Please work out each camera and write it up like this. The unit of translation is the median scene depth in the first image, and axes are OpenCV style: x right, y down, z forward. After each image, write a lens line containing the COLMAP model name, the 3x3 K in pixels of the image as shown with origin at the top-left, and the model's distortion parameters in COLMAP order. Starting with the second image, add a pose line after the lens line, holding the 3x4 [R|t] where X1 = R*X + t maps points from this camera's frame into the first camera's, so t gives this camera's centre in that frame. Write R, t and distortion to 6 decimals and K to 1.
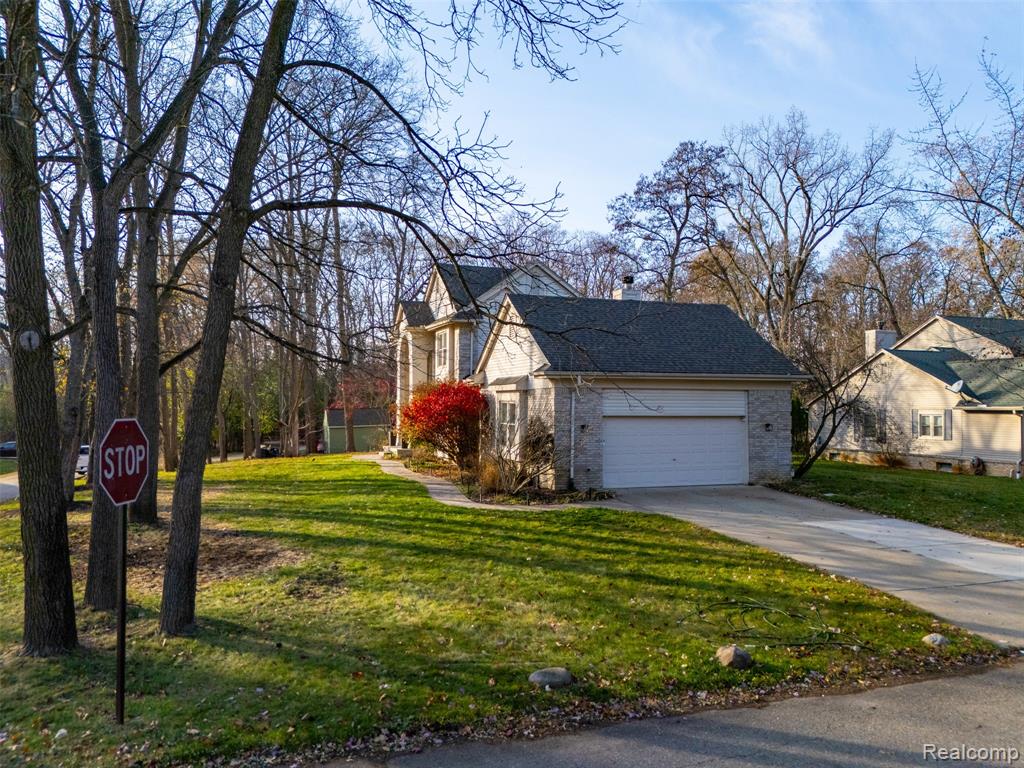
lens RADIAL K [[754.4, 0, 513.9], [0, 754.4, 390.2], [0, 0, 1]] dist [0.058275, -0.043128]
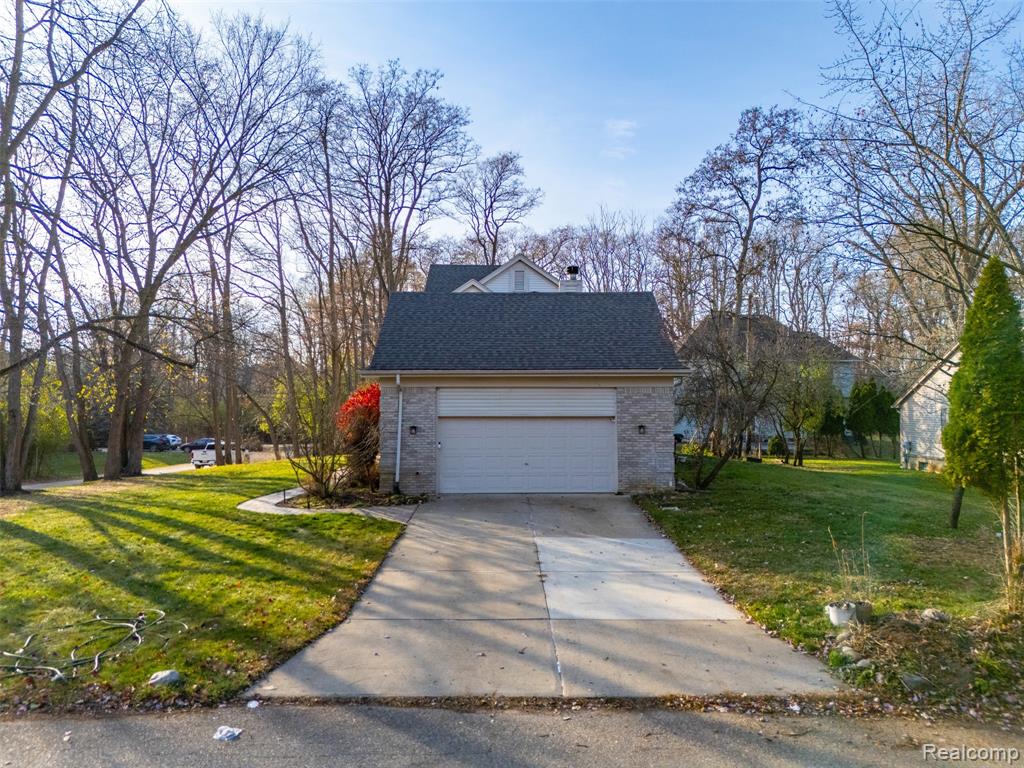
lens RADIAL K [[754.4, 0, 513.4], [0, 754.4, 385.7], [0, 0, 1]] dist [0.058275, -0.043128]
pose [[0.944765, -0.014702, -0.327418, 0.441573], [0.012022, 0.999876, -0.010207, 0.005202], [0.327528, 0.005707, 0.944824, 0.118048]]
